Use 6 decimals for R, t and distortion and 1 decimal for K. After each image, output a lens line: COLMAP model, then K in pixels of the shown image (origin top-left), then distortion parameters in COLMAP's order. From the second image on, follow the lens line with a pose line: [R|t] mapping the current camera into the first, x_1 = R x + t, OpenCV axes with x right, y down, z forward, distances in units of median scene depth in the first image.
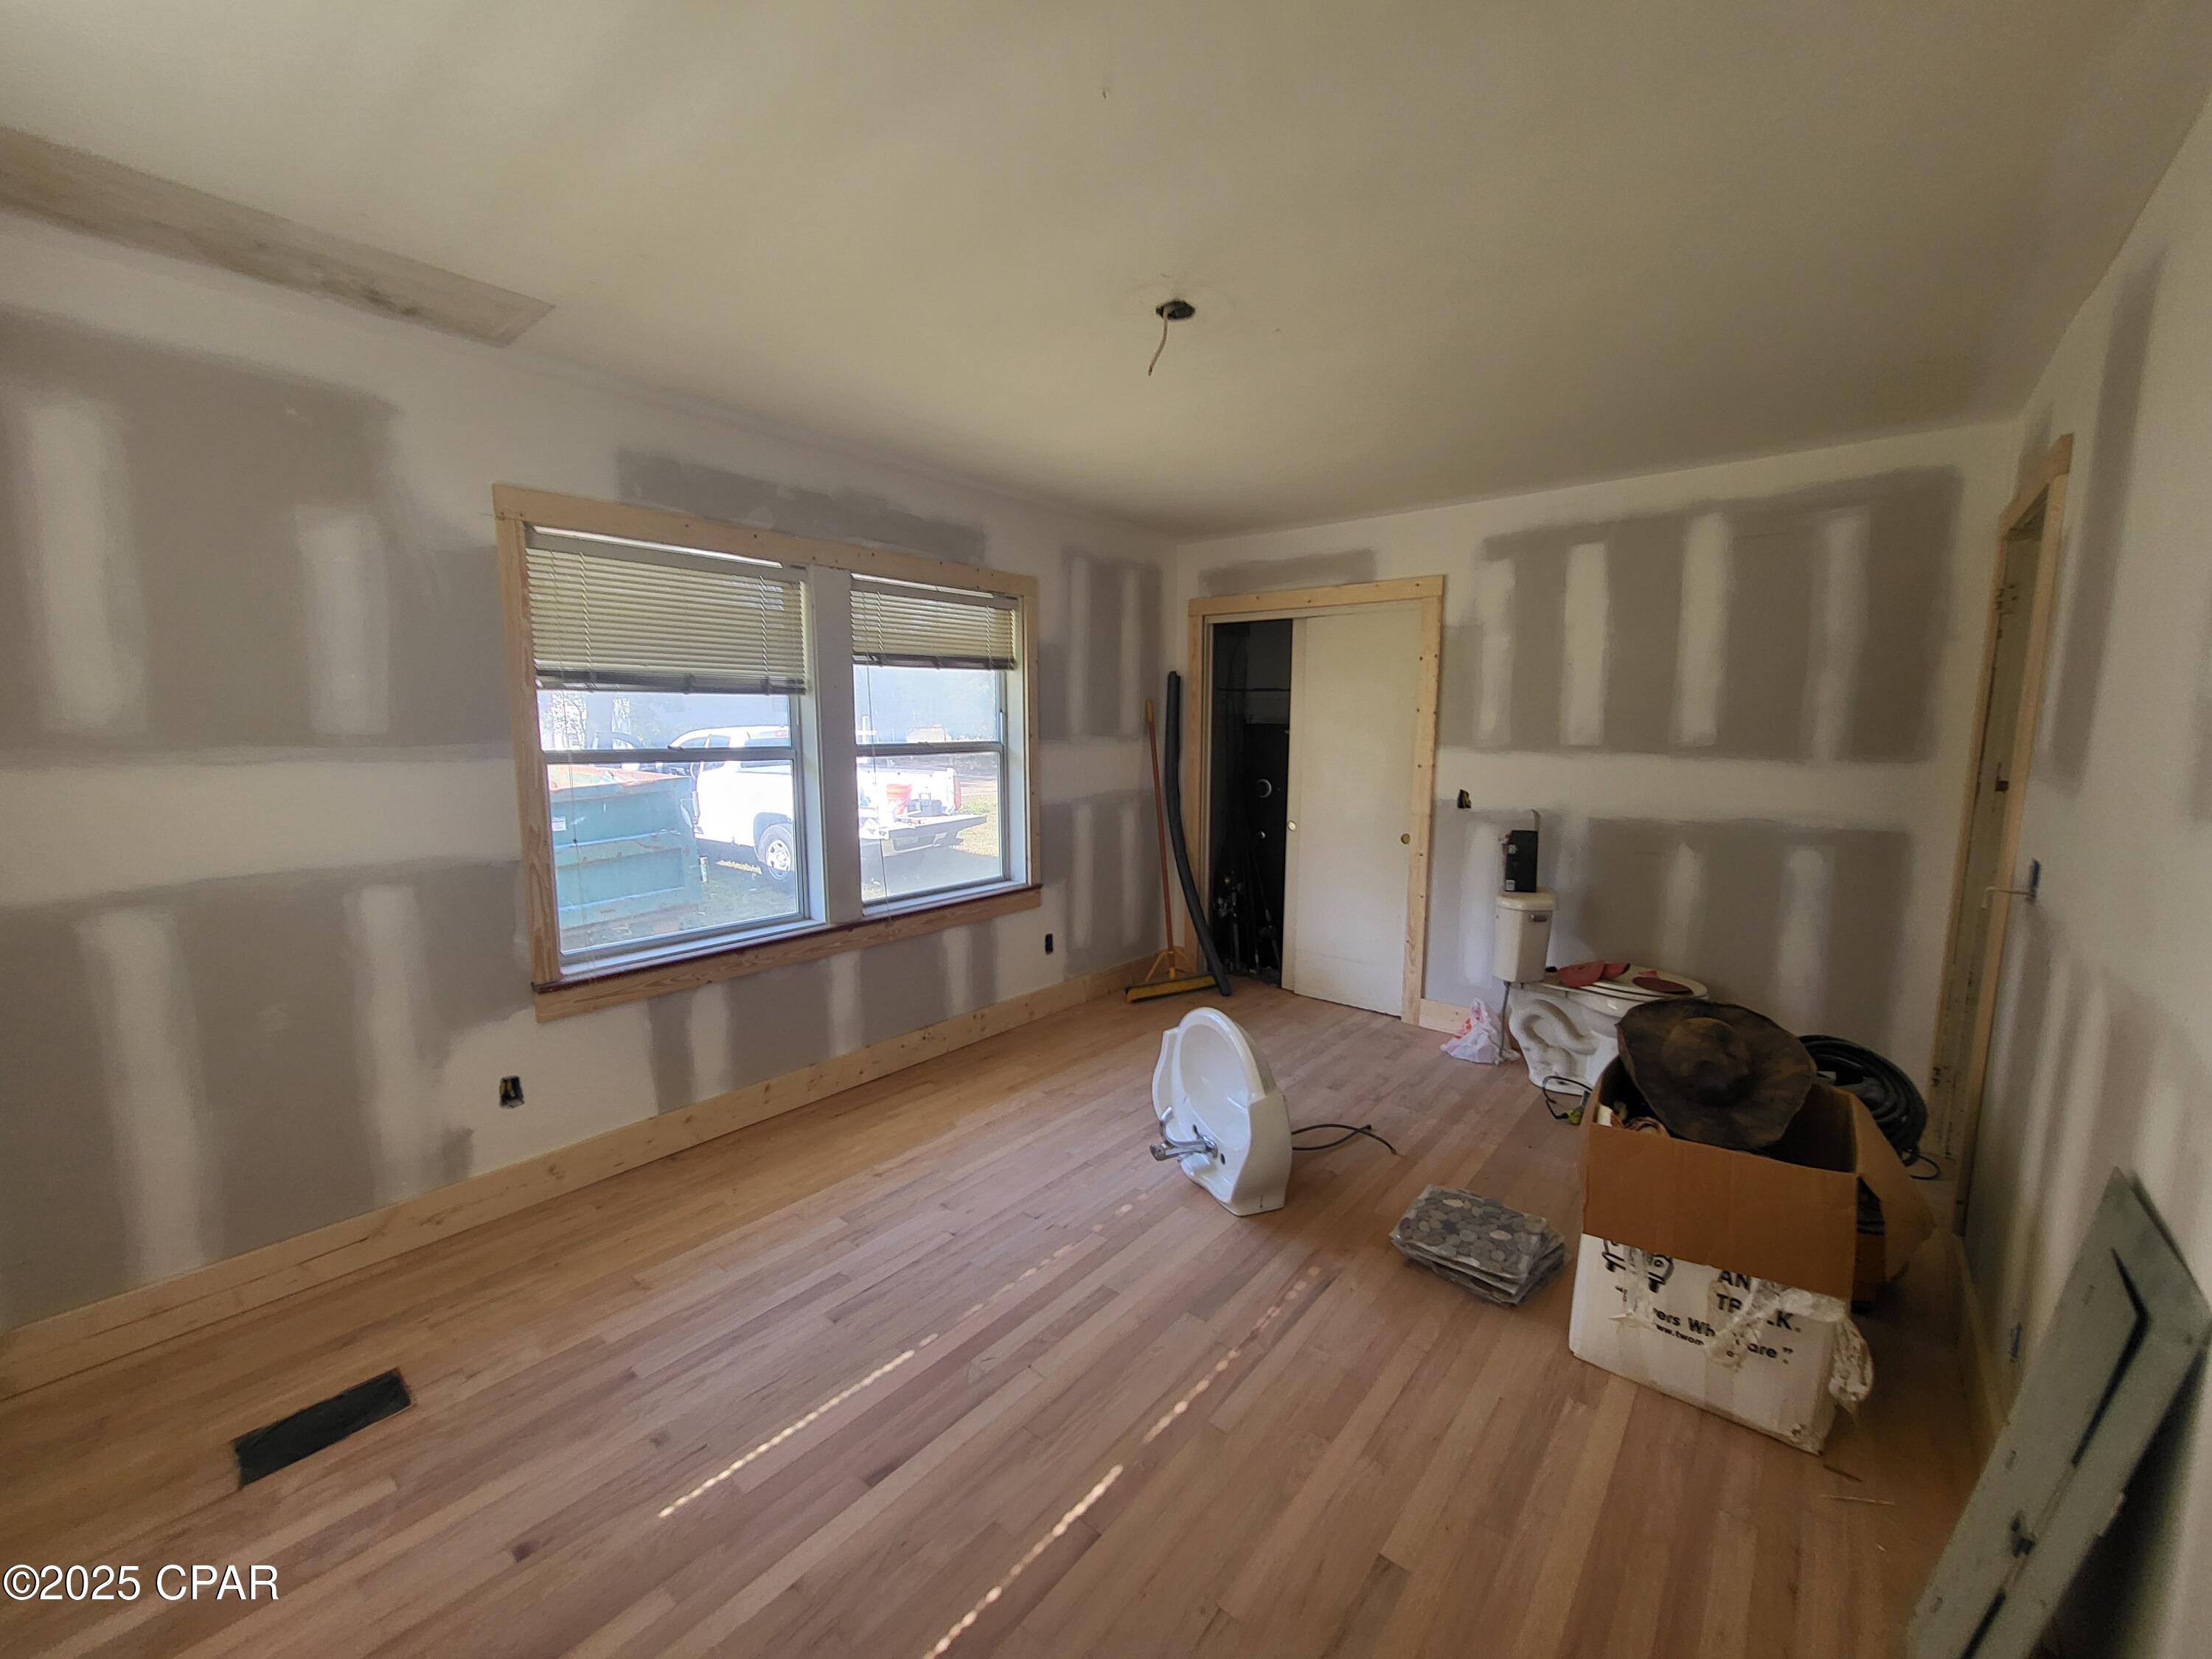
lens RADIAL K [[870.9, 0, 1123.6], [0, 870.9, 837.7], [0, 0, 1]] dist [-0.002476, 0.000535]
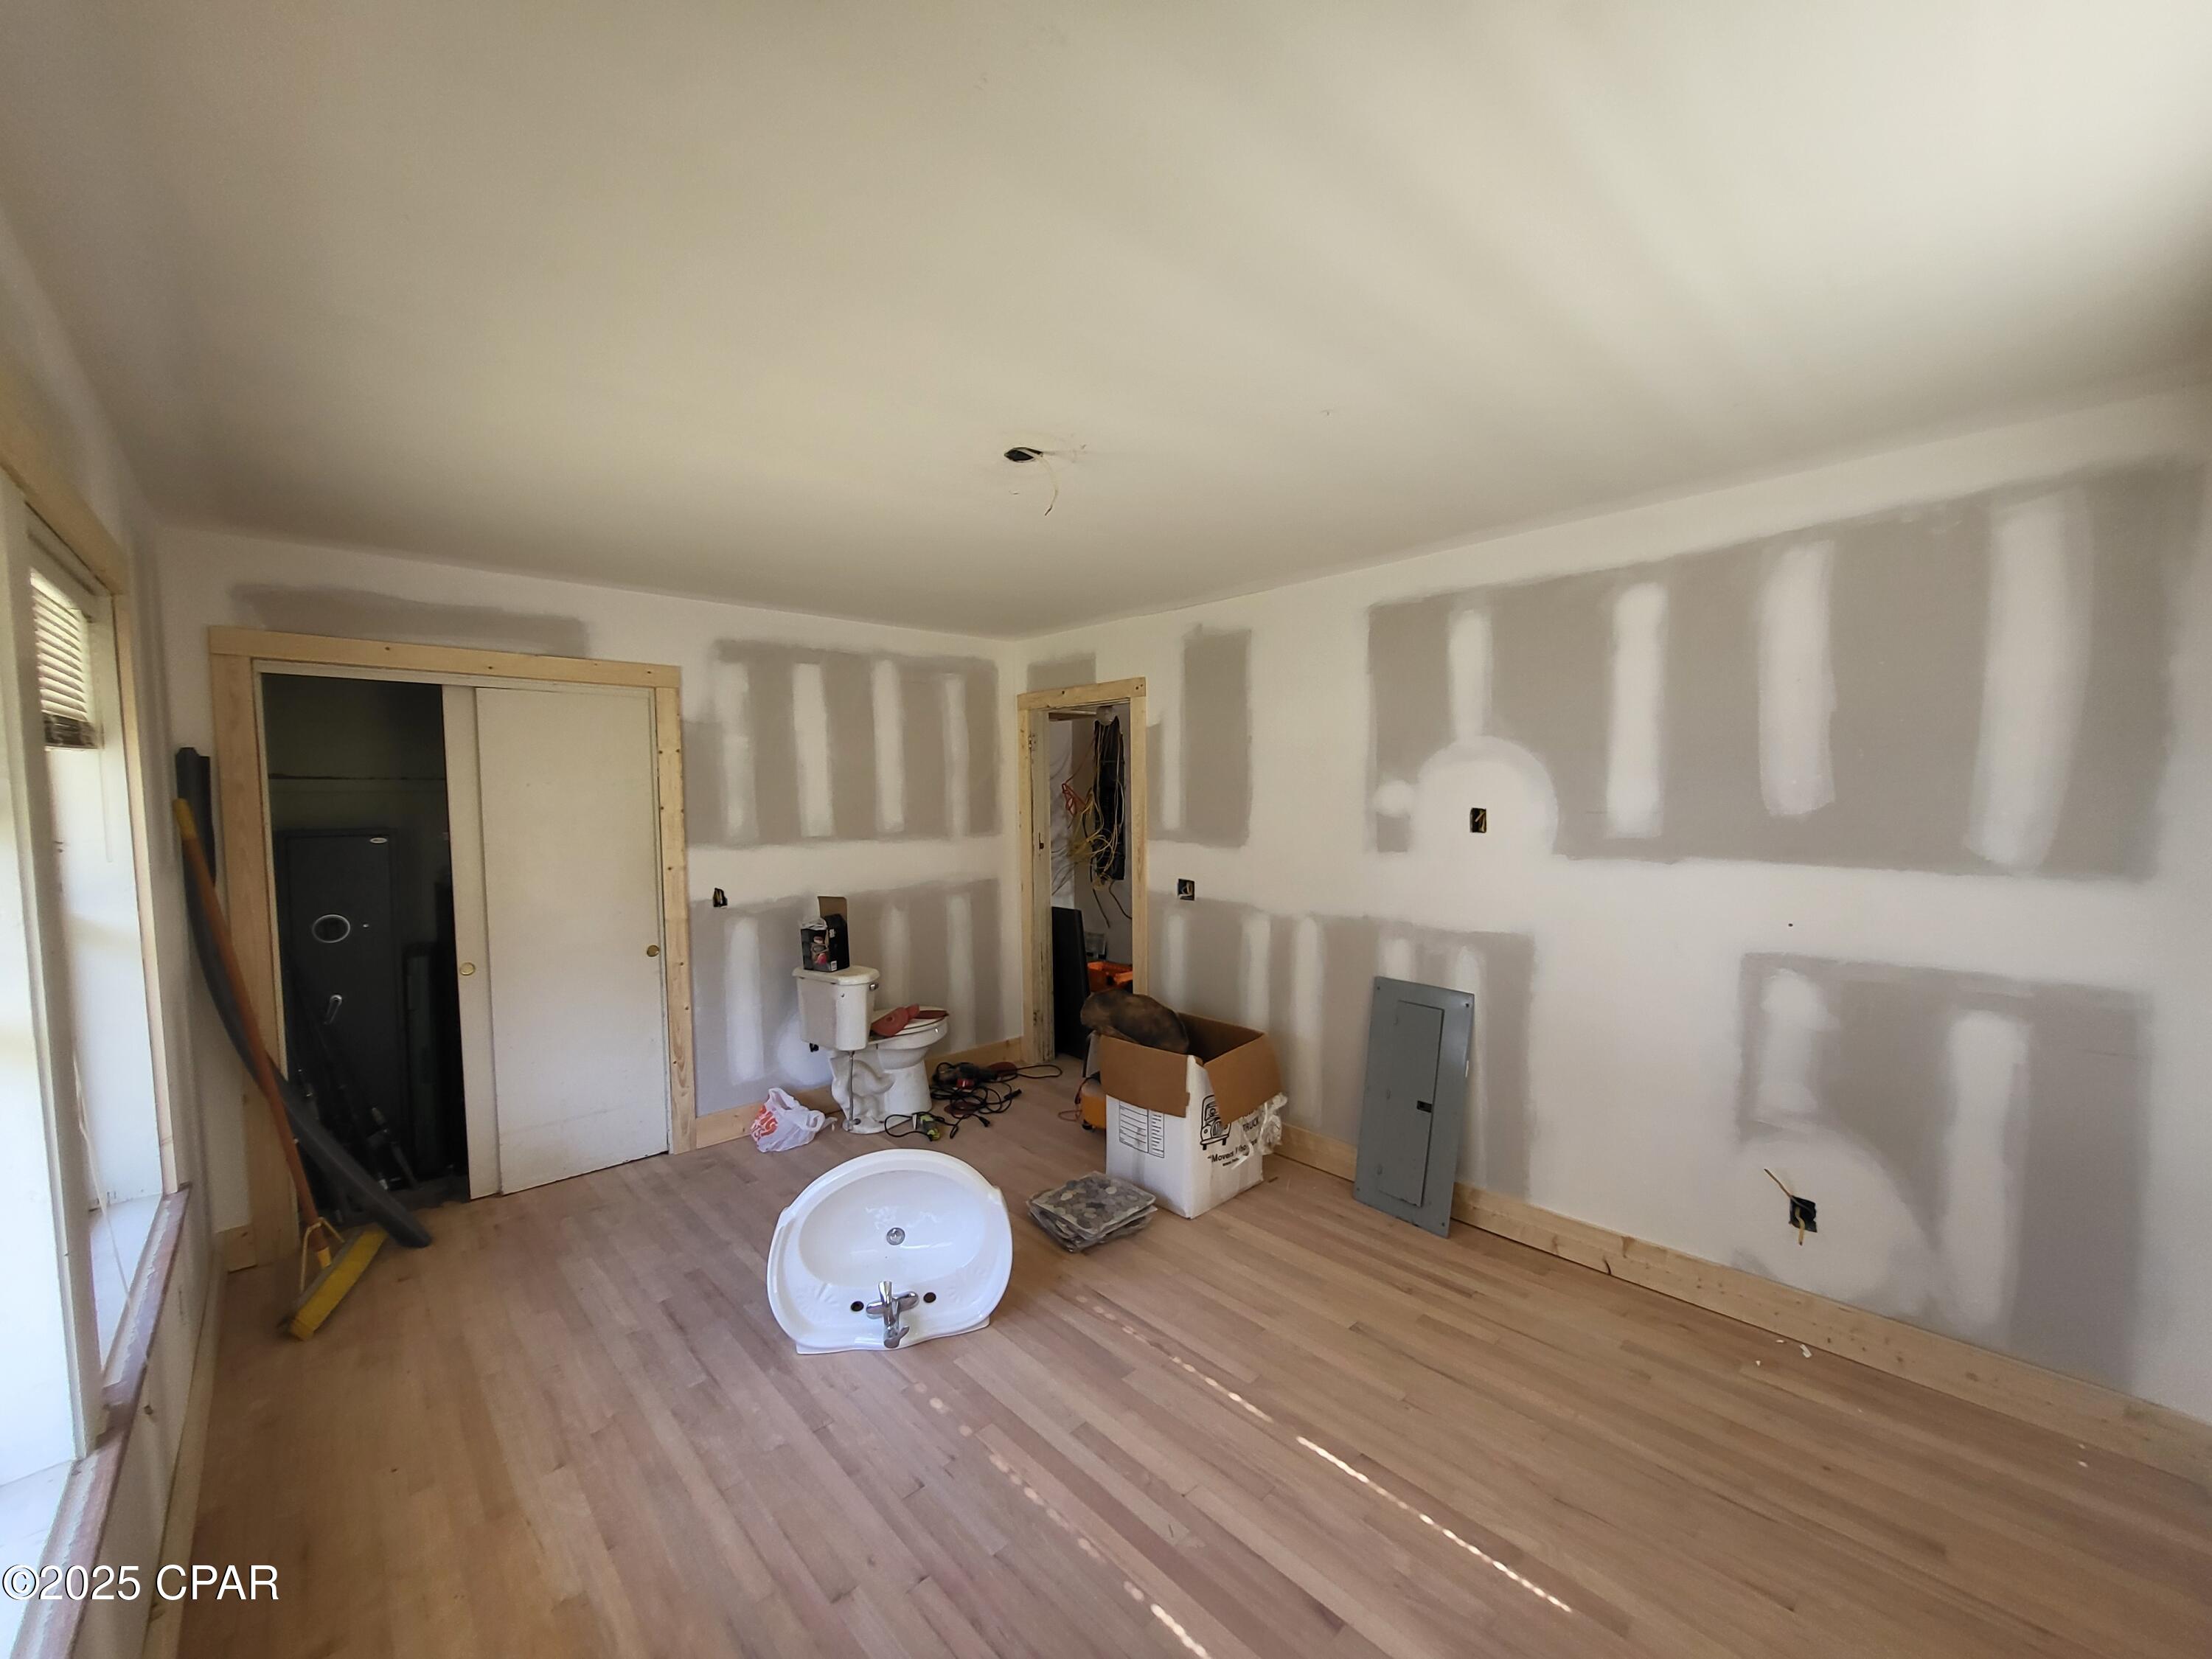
lens RADIAL K [[870.9, 0, 1124.1], [0, 870.9, 834.5], [0, 0, 1]] dist [-0.002476, 0.000535]
pose [[0.124423, -0.056124, 0.990641, -0.596943], [0.138387, 0.989622, 0.038685, -0.102371], [-0.982531, 0.132279, 0.130899, 0.477049]]
